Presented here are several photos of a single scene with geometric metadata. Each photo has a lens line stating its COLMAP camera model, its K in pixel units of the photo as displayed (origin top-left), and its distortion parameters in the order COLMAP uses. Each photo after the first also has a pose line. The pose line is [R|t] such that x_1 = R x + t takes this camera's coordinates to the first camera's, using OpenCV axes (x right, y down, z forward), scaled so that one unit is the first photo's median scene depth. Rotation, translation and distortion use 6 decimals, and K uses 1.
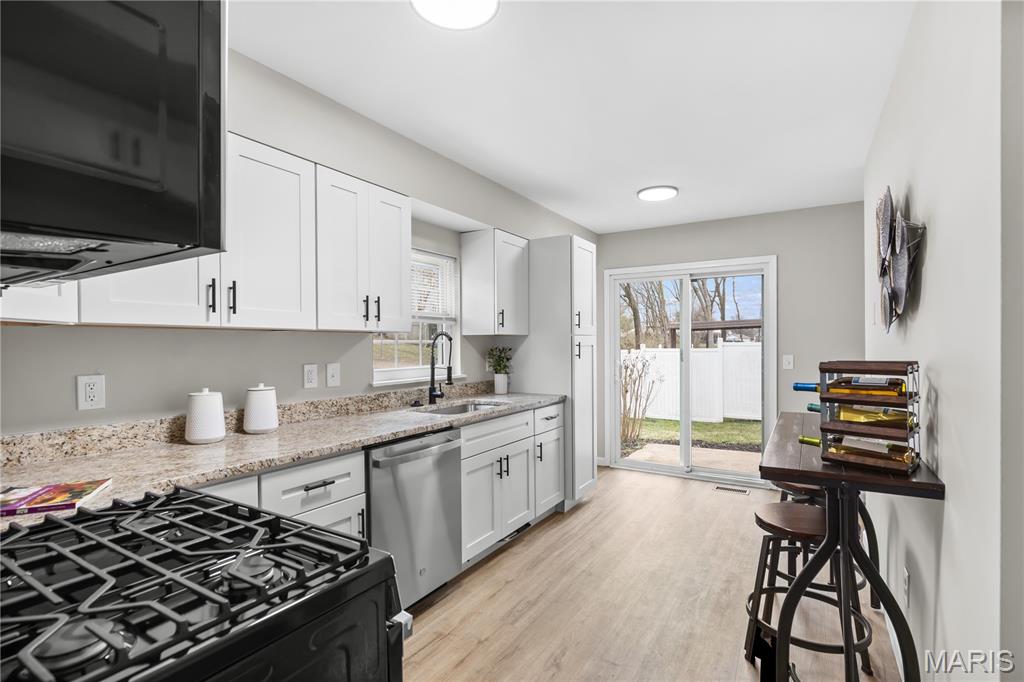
lens RADIAL K [[477.9, 0, 520.8], [0, 477.9, 343.2], [0, 0, 1]] dist [0.000256, -0.000464]
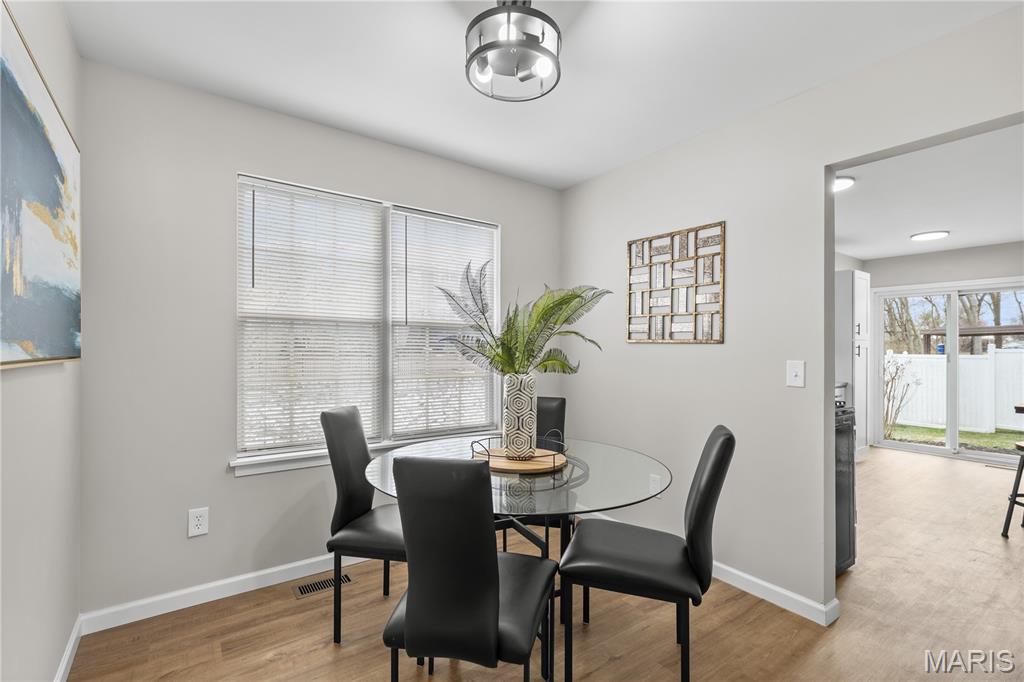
lens RADIAL K [[470.9, 0, 510.9], [0, 470.9, 345.3], [0, 0, 1]] dist [0.003345, -0.000918]
pose [[0.920656, 0.008210, -0.390288, -0.286796], [-0.010866, 0.999930, -0.004599, 0.016742], [0.390223, 0.008476, 0.920681, -0.703588]]
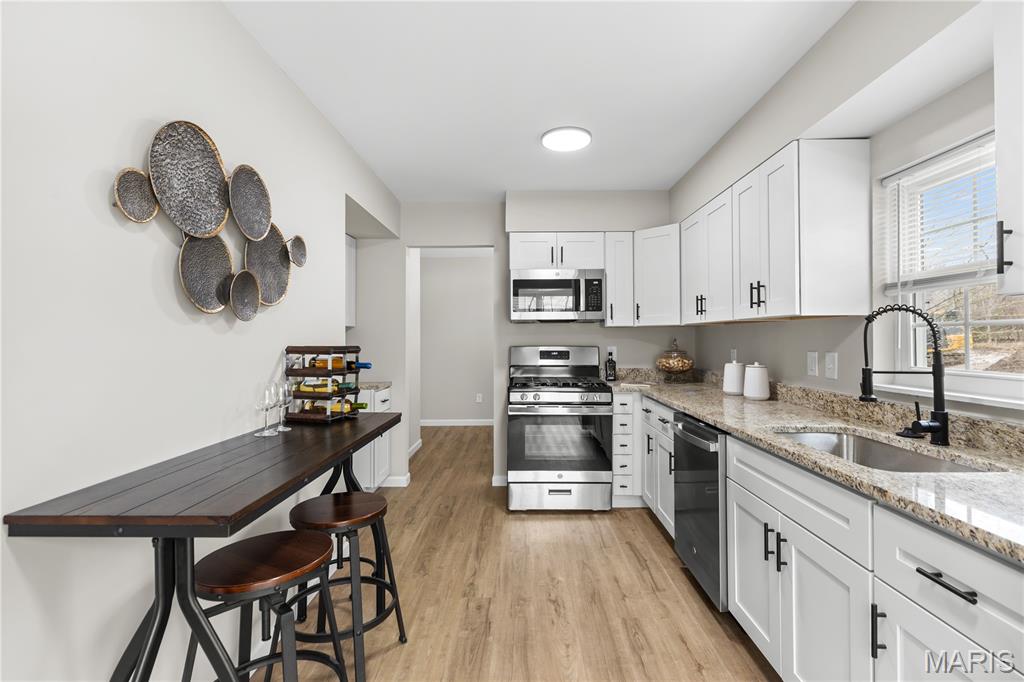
lens RADIAL K [[470.9, 0, 522.1], [0, 470.9, 333.9], [0, 0, 1]] dist [0.003345, -0.000918]
pose [[-0.852152, 0.001471, -0.523292, 0.413871], [0.008576, 0.999901, -0.011155, 0.009511], [0.523223, -0.013994, -0.852081, 1.078243]]
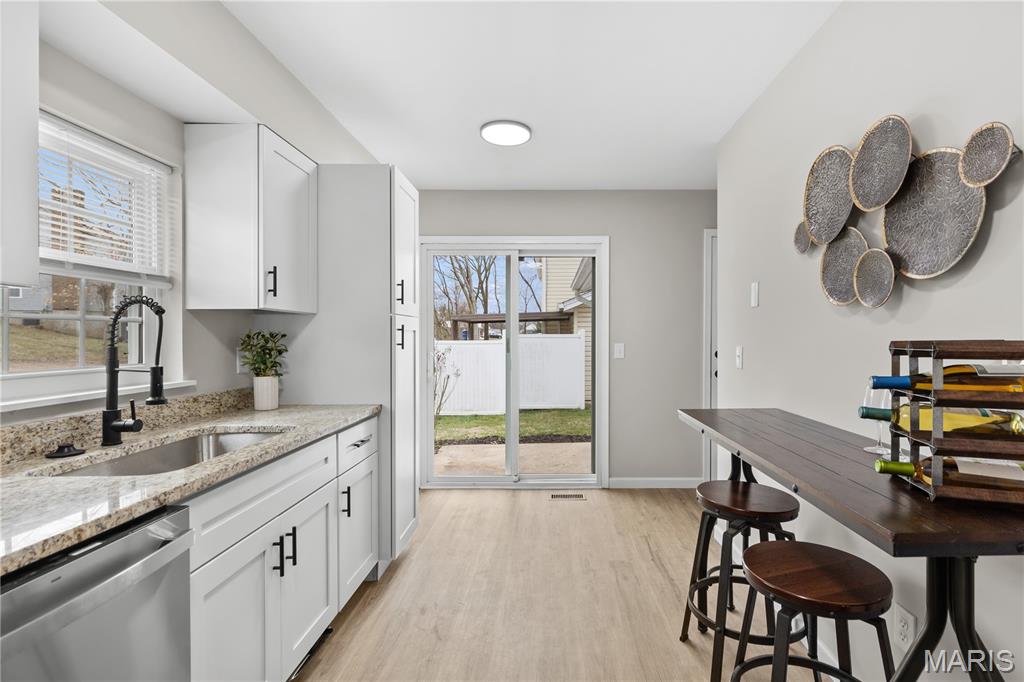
lens RADIAL K [[470.9, 0, 547.5], [0, 470.9, 336.9], [0, 0, 1]] dist [0.003345, -0.000918]
pose [[0.855877, 0.002385, 0.517175, -0.048455], [-0.002244, 0.999997, -0.000897, 0.014925], [-0.517175, -0.000393, 0.855879, 0.322923]]
